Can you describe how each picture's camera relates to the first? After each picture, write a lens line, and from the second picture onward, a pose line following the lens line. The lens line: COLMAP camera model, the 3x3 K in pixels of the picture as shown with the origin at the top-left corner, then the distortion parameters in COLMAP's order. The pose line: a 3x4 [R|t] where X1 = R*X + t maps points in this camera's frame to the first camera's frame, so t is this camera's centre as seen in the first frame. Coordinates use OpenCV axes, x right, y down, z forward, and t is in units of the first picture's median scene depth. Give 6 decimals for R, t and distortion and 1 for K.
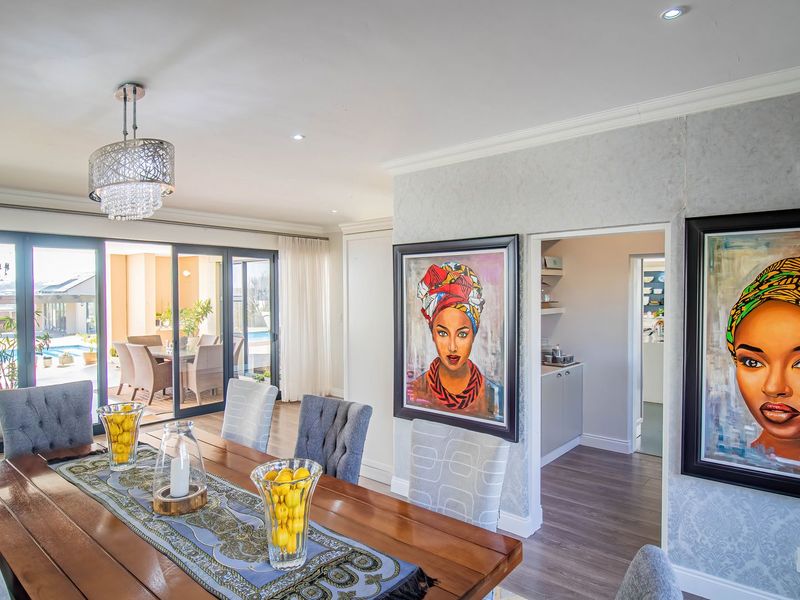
lens RADIAL K [[497.2, 0, 397.6], [0, 497.2, 302.9], [0, 0, 1]] dist [-0.002836, -0.000200]
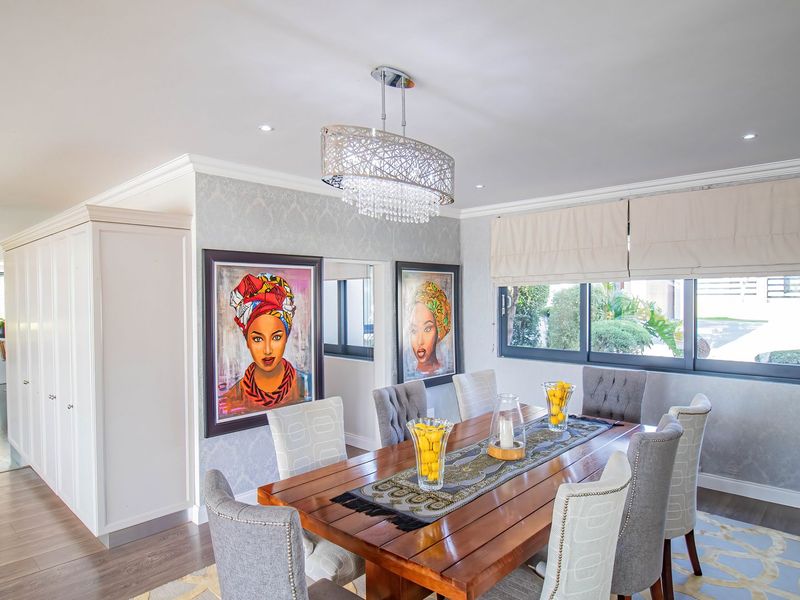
lens RADIAL K [[497.2, 0, 397.6], [0, 497.2, 302.9], [0, 0, 1]] dist [-0.002836, -0.000200]
pose [[0.041815, -0.011143, 0.999063, -0.979491], [0.027160, 0.999581, 0.010012, -0.019193], [-0.998756, 0.026716, 0.042100, 0.663481]]
